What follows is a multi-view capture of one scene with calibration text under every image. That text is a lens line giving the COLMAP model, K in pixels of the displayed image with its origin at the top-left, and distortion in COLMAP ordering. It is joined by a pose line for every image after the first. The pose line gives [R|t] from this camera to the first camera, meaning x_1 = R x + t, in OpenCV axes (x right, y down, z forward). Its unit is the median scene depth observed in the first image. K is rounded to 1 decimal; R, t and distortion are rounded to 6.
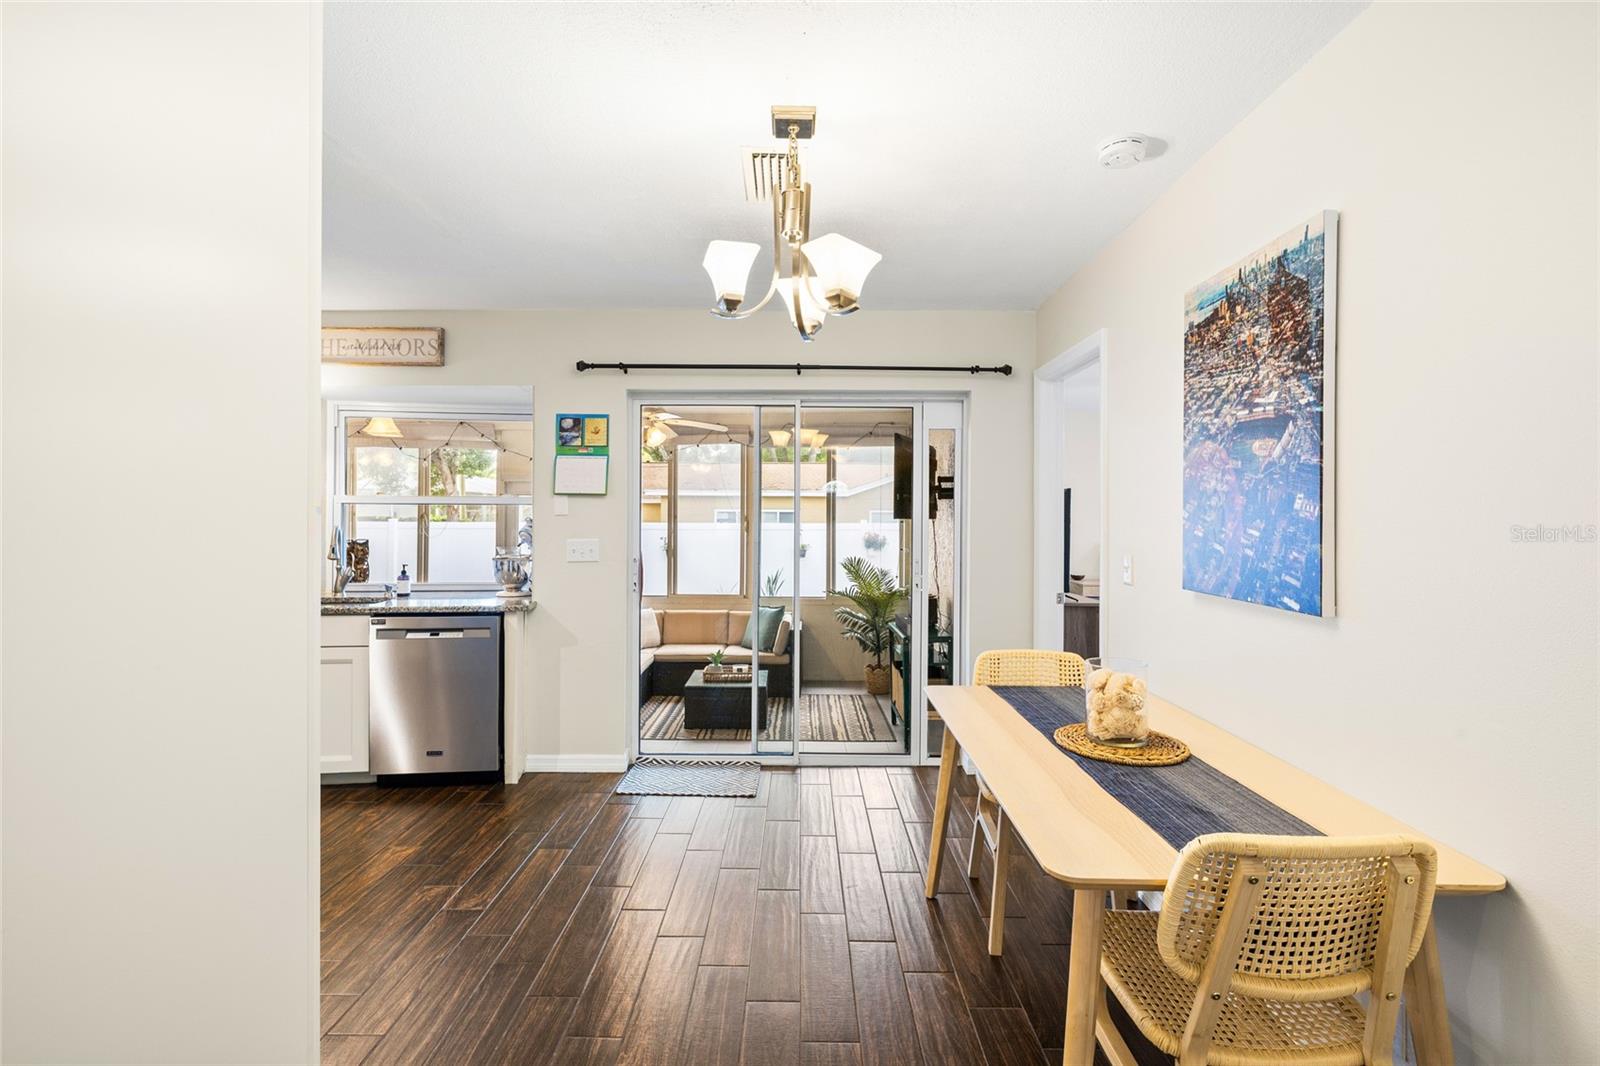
lens RADIAL K [[729.3, 0, 808.1], [0, 729.3, 520.6], [0, 0, 1]] dist [-0.005643, 0.000885]
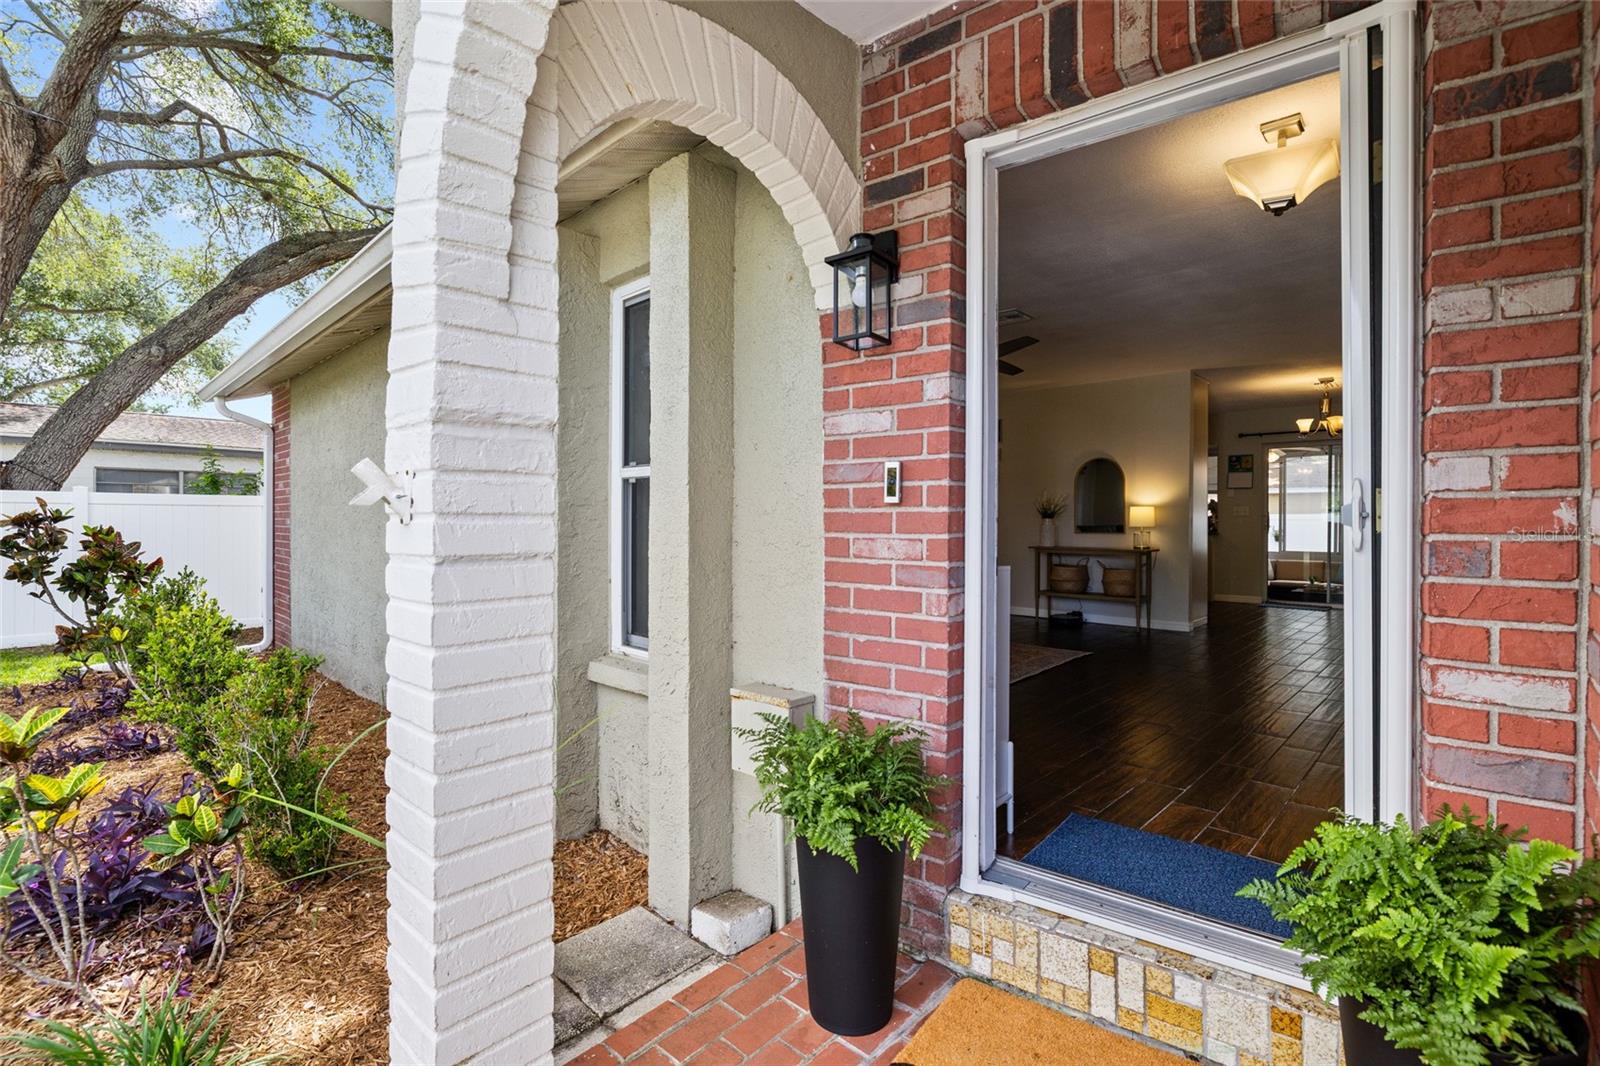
lens RADIAL K [[729.3, 0, 796.9], [0, 729.3, 526.9], [0, 0, 1]] dist [-0.005643, 0.000885]
pose [[0.721853, -0.006283, -0.692018, 0.299966], [0.006563, 0.999976, -0.002234, 0.089049], [0.692016, -0.002929, 0.721877, -1.775873]]
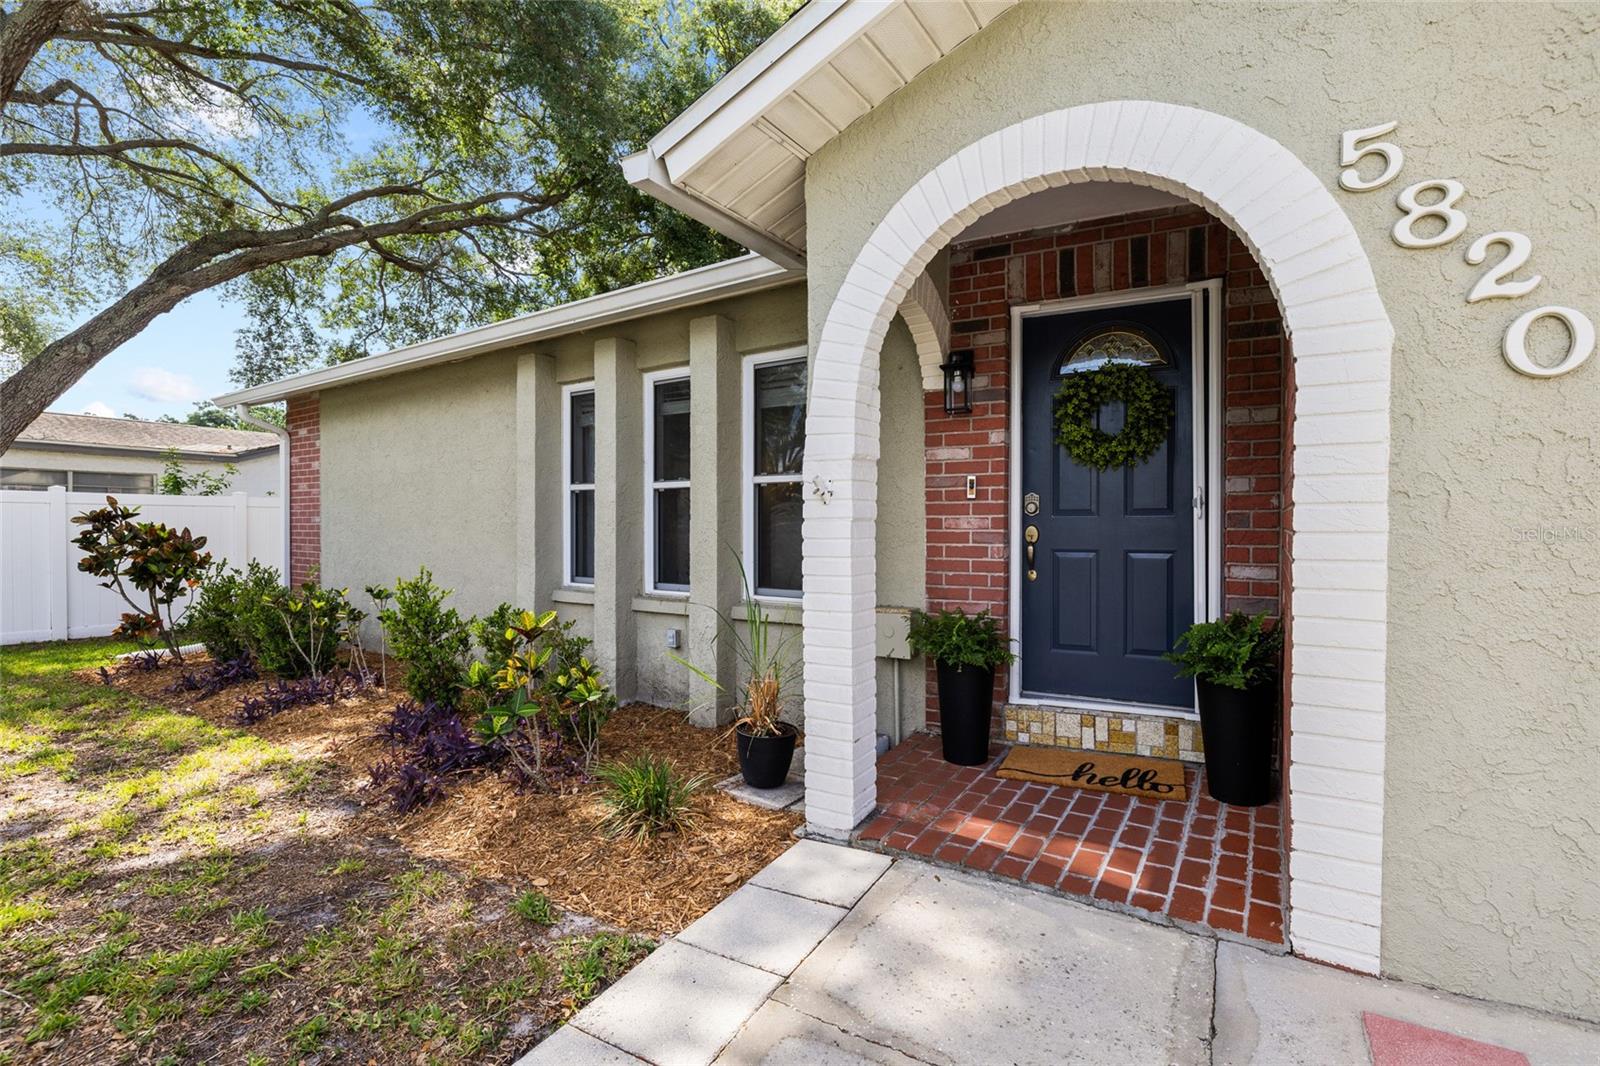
lens RADIAL K [[729.3, 0, 794.2], [0, 729.3, 536.1], [0, 0, 1]] dist [-0.005643, 0.000885]
pose [[0.834361, -0.007422, -0.551169, 0.410791], [0.010485, 0.999942, 0.002407, 0.219833], [0.551119, -0.007787, 0.834390, -4.210563]]
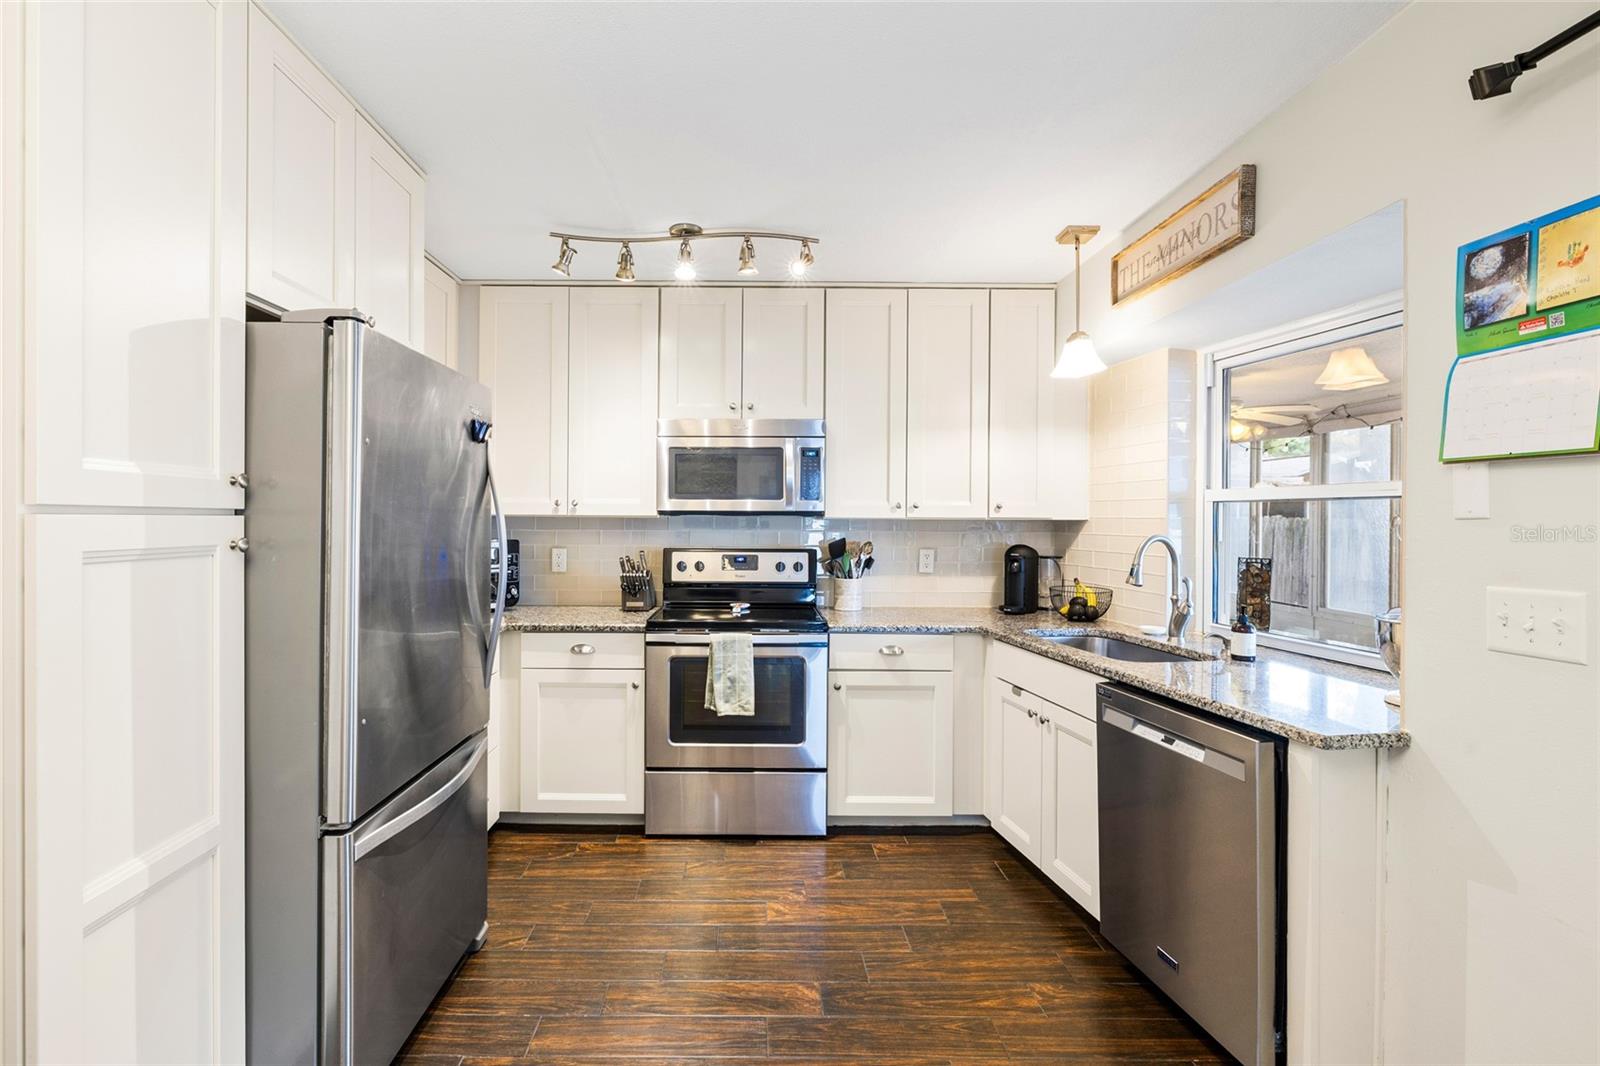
lens RADIAL K [[729.3, 0, 746.0], [0, 729.3, 516.8], [0, 0, 1]] dist [-0.005643, 0.000885]
pose [[0.004299, -0.006912, -0.999967, 0.023348], [-0.006418, 0.999955, -0.006939, -0.003312], [0.999970, 0.006447, 0.004254, 0.635795]]
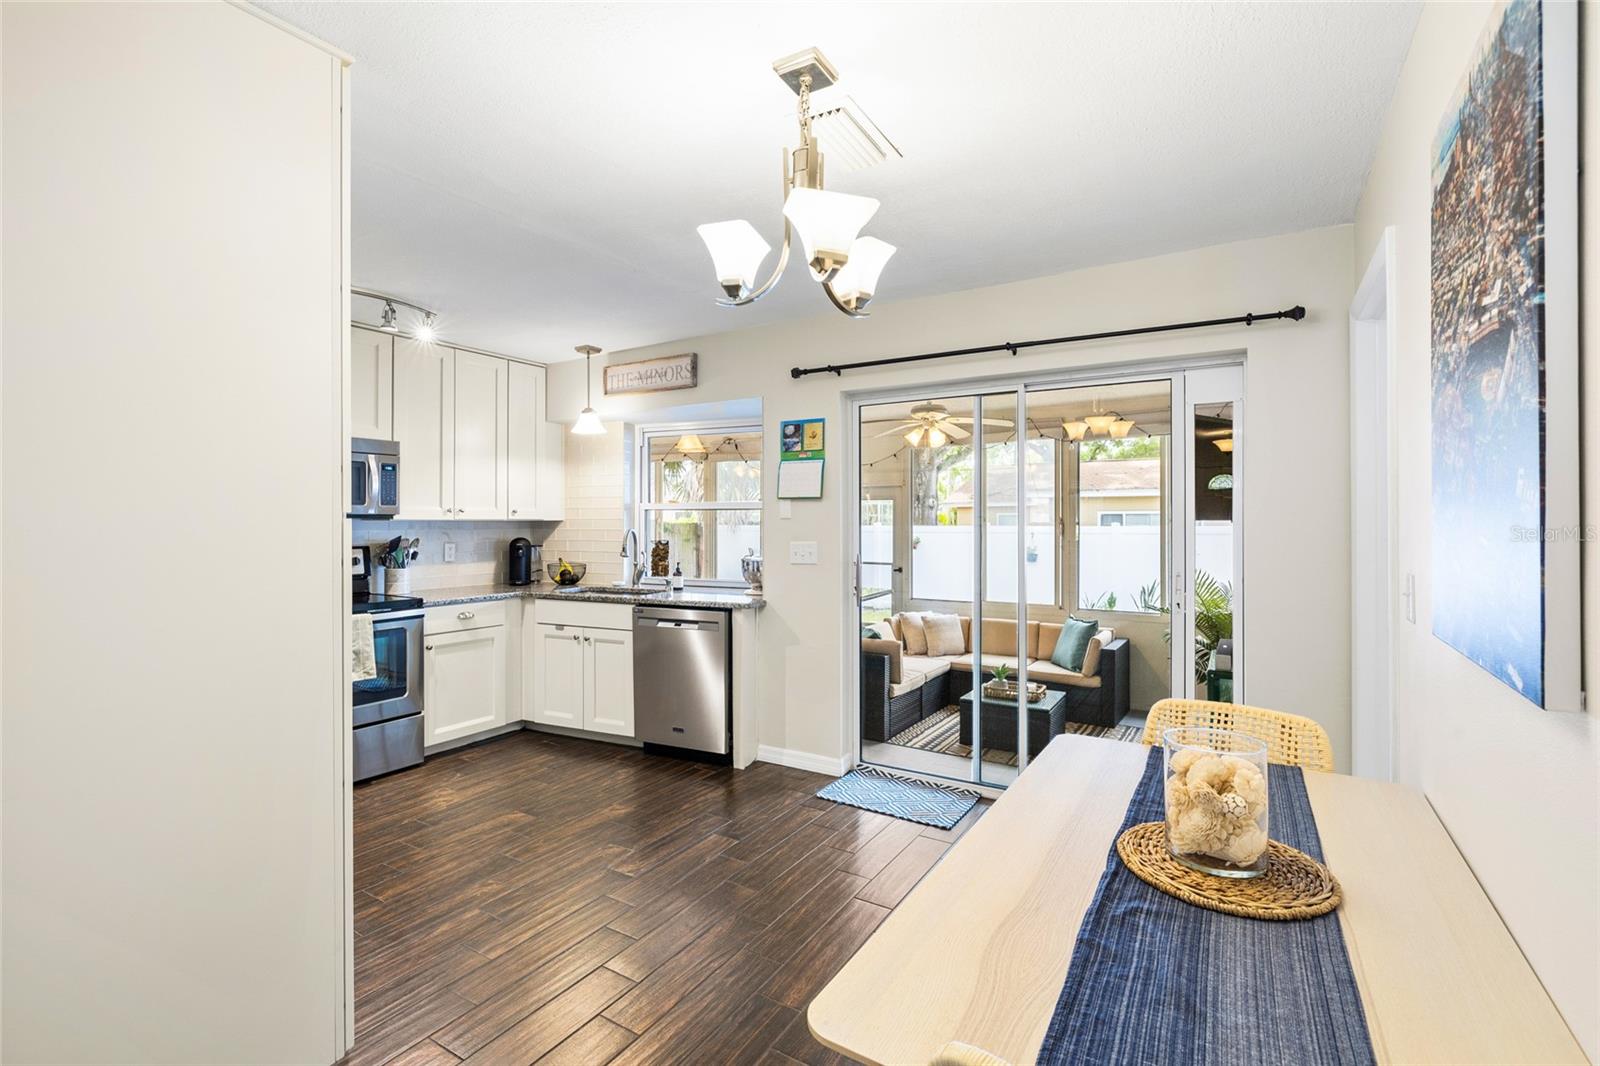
lens RADIAL K [[729.3, 0, 795.1], [0, 729.3, 524.1], [0, 0, 1]] dist [-0.005643, 0.000885]
pose [[0.850524, -0.002573, -0.525929, 0.220546], [0.002618, 0.999996, -0.000657, 0.001083], [0.525929, -0.000818, 0.850528, 0.123580]]
